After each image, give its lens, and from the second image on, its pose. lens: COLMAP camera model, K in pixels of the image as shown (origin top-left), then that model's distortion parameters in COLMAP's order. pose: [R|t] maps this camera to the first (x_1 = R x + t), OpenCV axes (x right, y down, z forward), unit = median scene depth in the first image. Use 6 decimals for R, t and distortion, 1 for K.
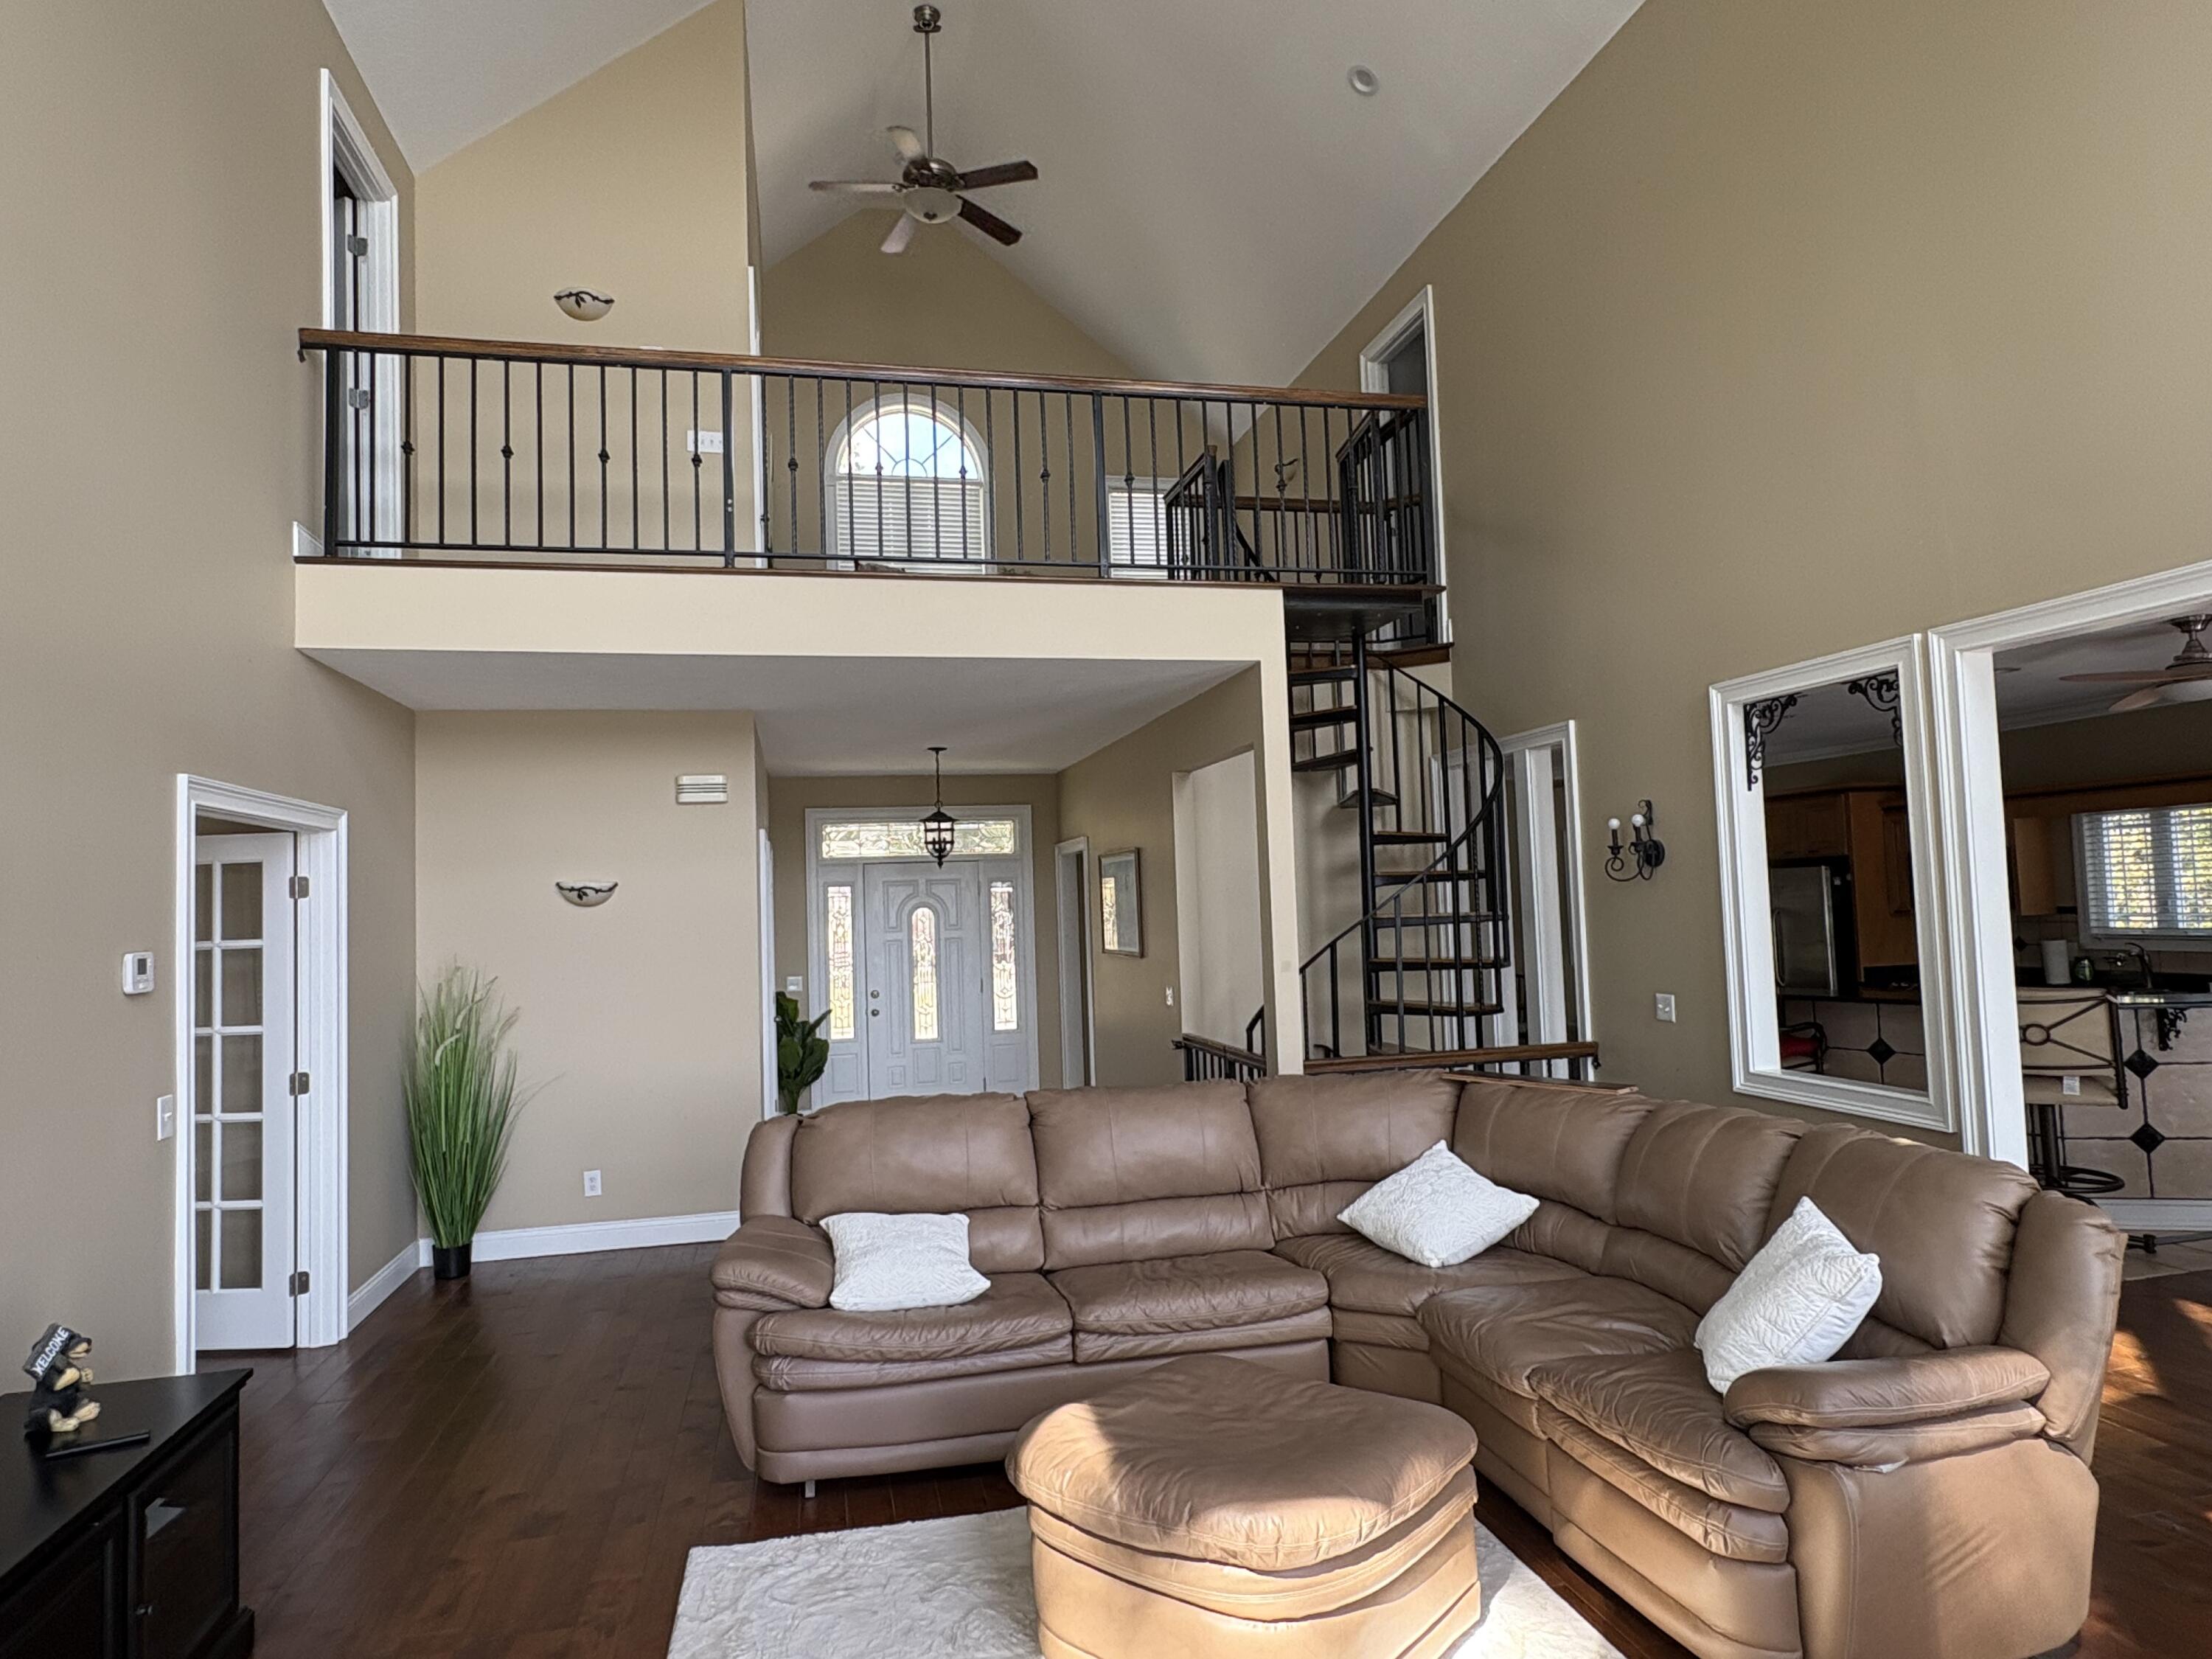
lens RADIAL K [[1282.8, 0, 1110.1], [0, 1282.8, 819.0], [0, 0, 1]] dist [-0.007917, 0.007043]
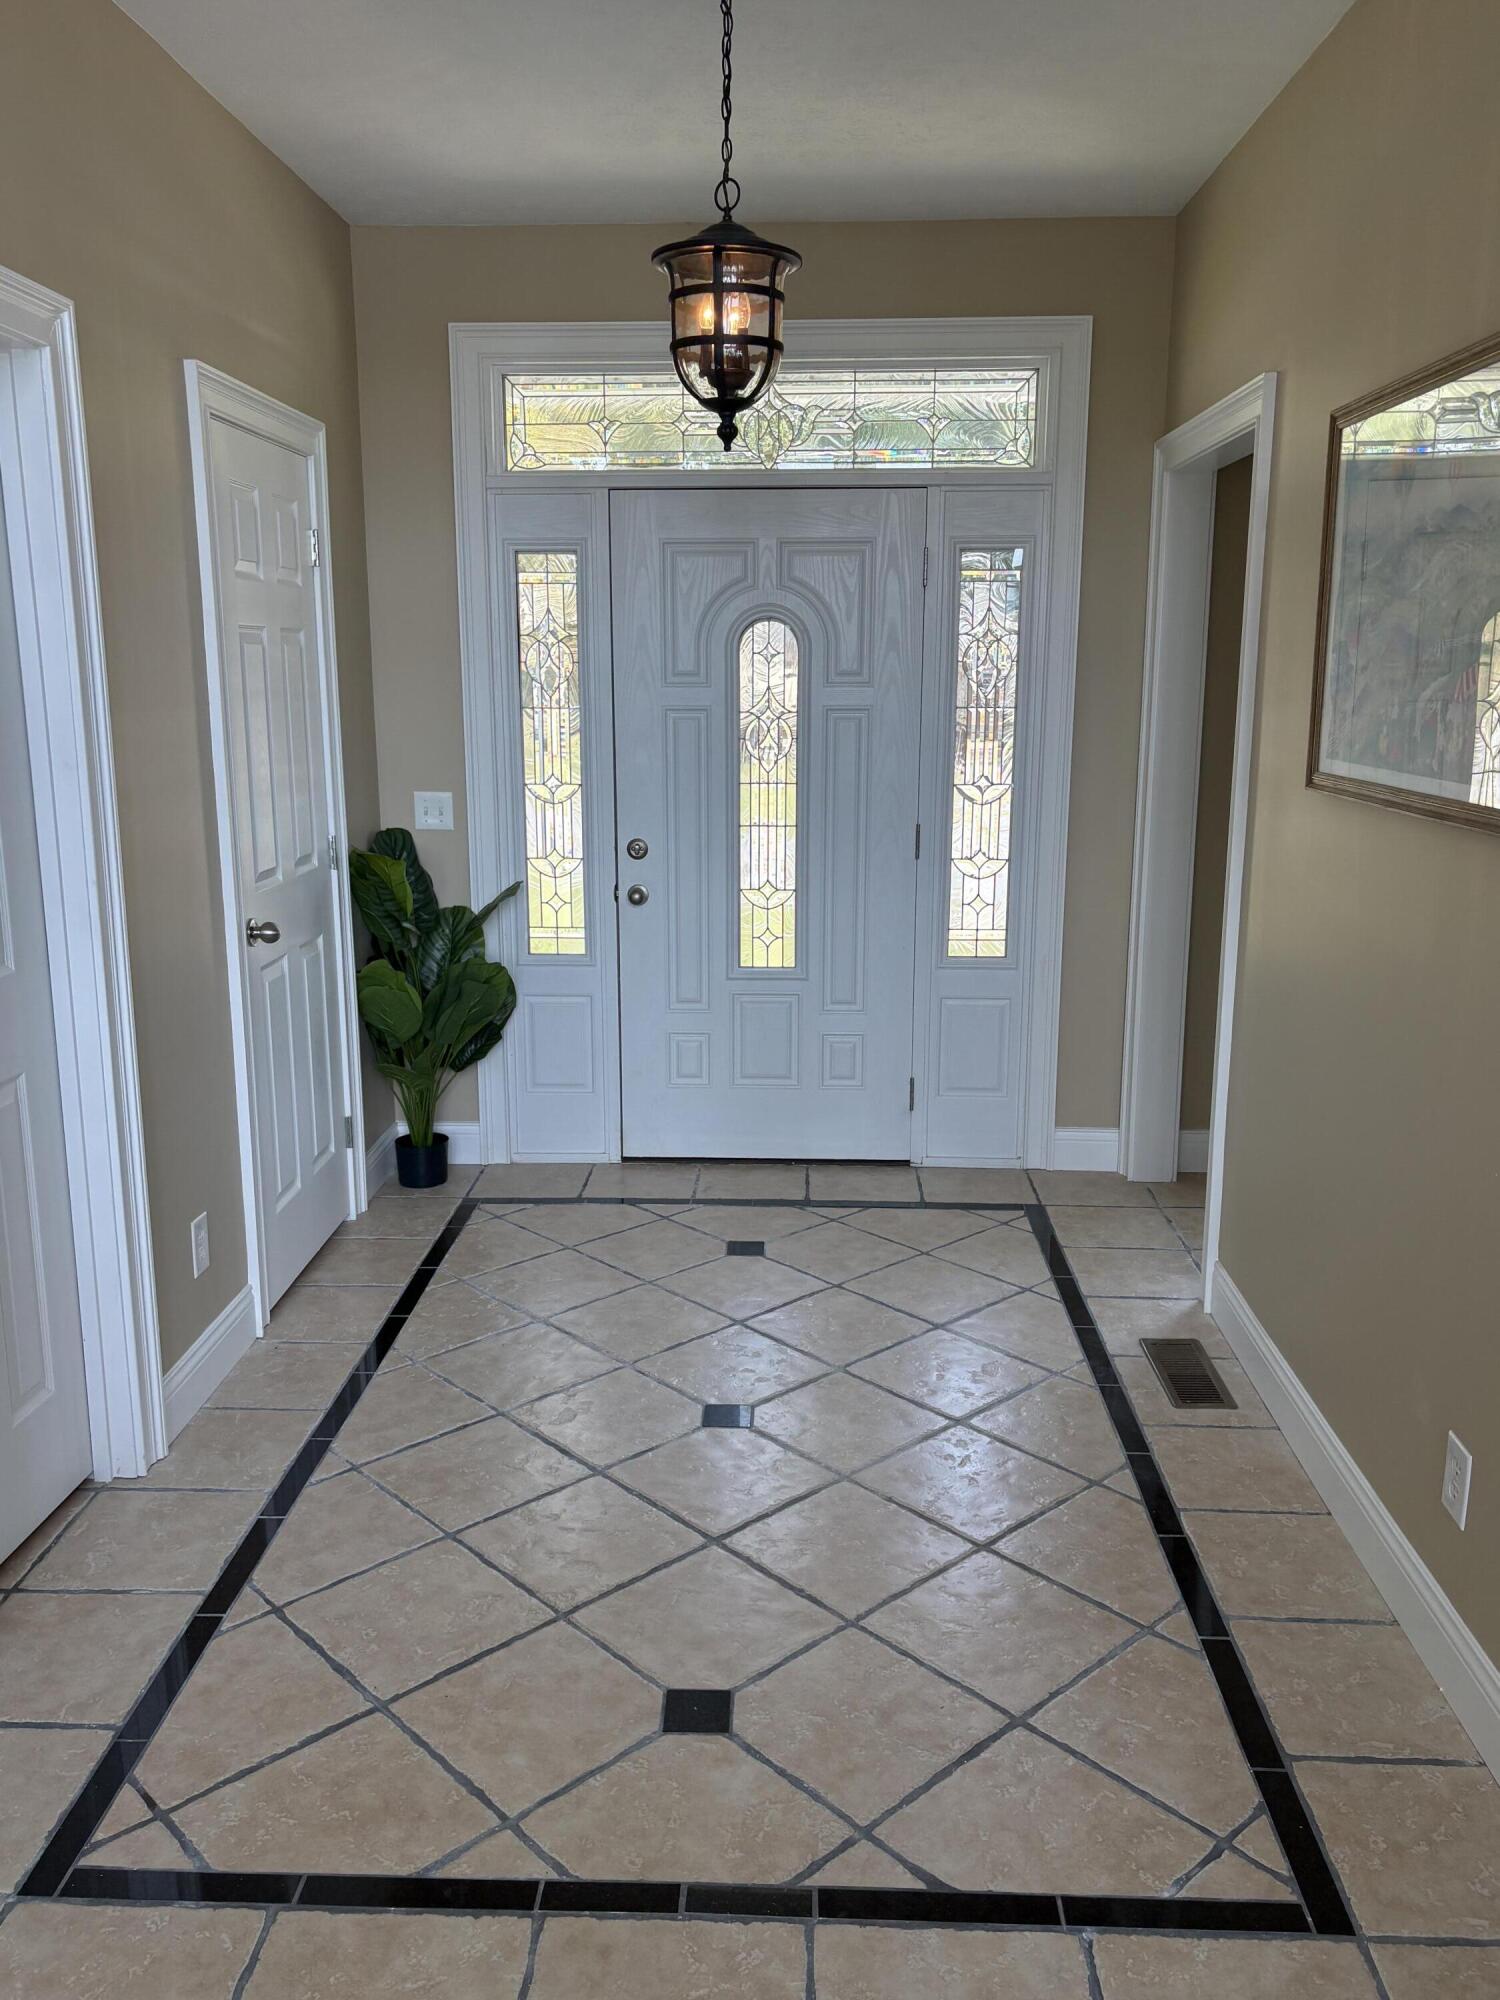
lens RADIAL K [[1581.1, 0, 750.8], [0, 1581.1, 1007.8], [0, 0, 1]] dist [0.006515, -0.001178]
pose [[0.960255, 0.094403, -0.262676, -0.044147], [-0.013904, 0.956080, 0.292775, 0.087020], [0.278778, -0.277487, 0.919393, 1.119011]]
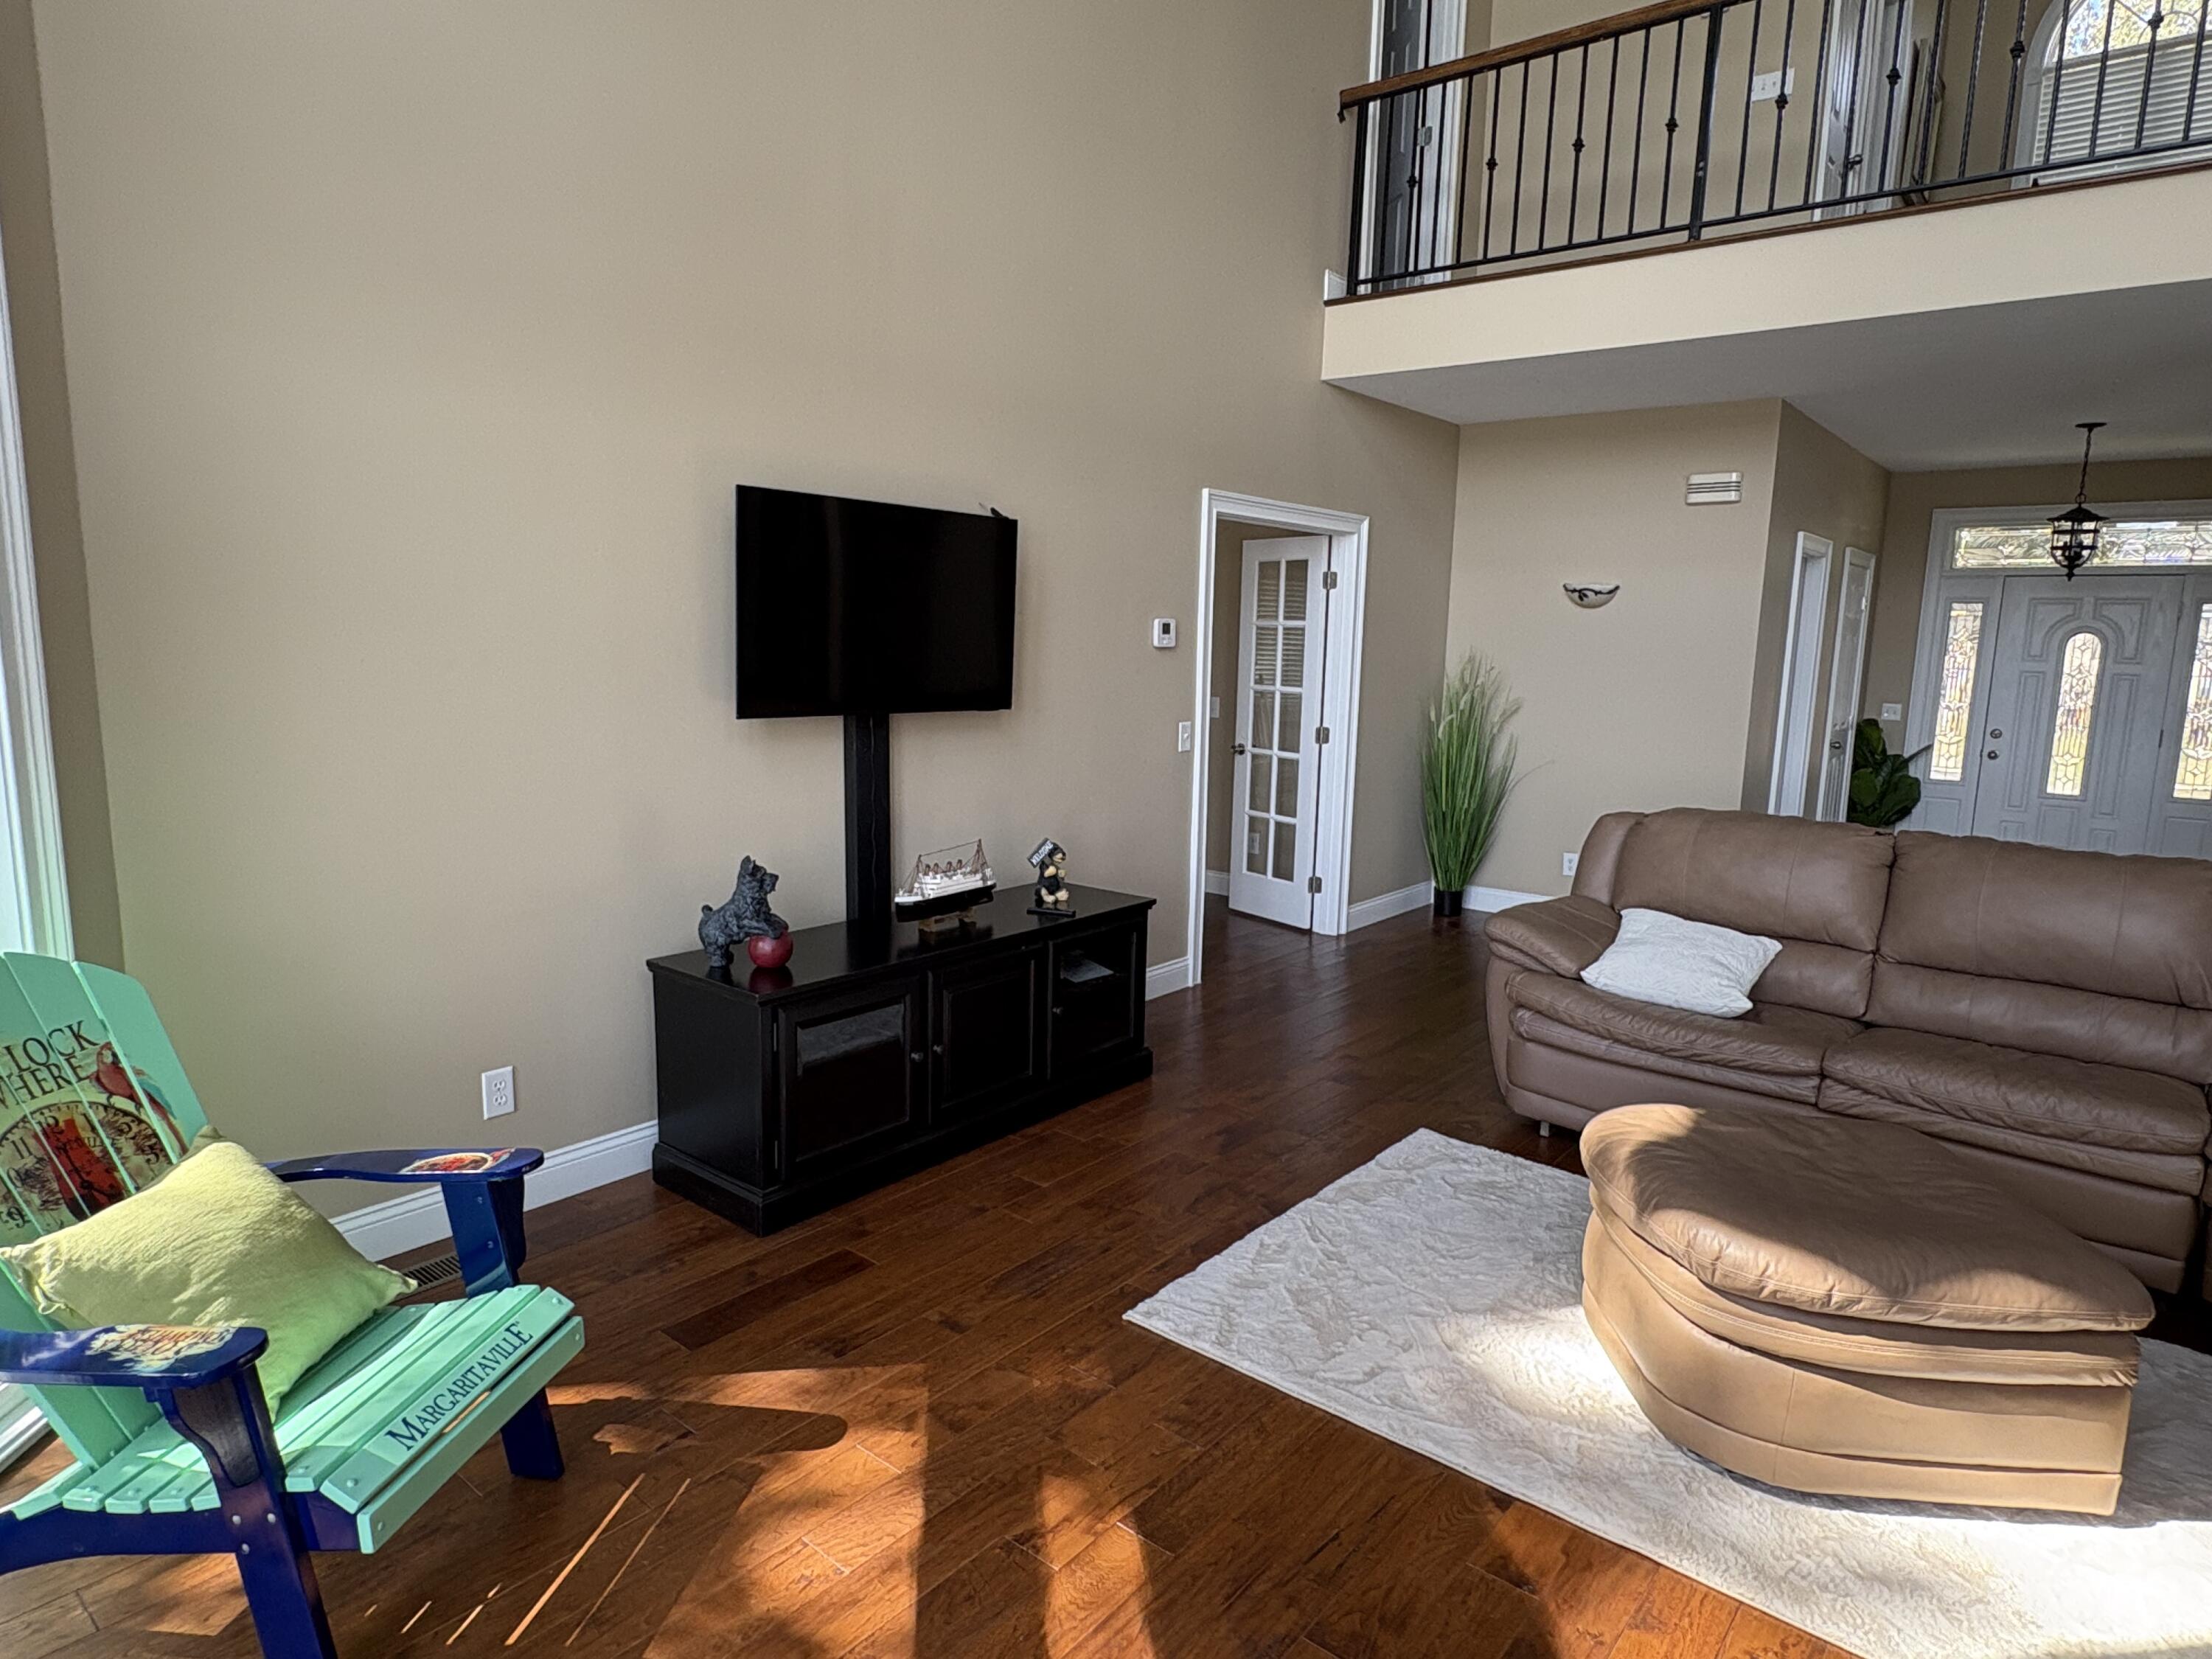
lens RADIAL K [[1282.8, 0, 1087.2], [0, 1282.8, 822.6], [0, 0, 1]] dist [-0.007917, 0.007043]
pose [[0.608810, 0.166576, -0.775631, 0.229436], [0.009588, 0.976091, 0.217153, 0.010563], [0.793258, -0.139641, 0.592657, 0.038472]]
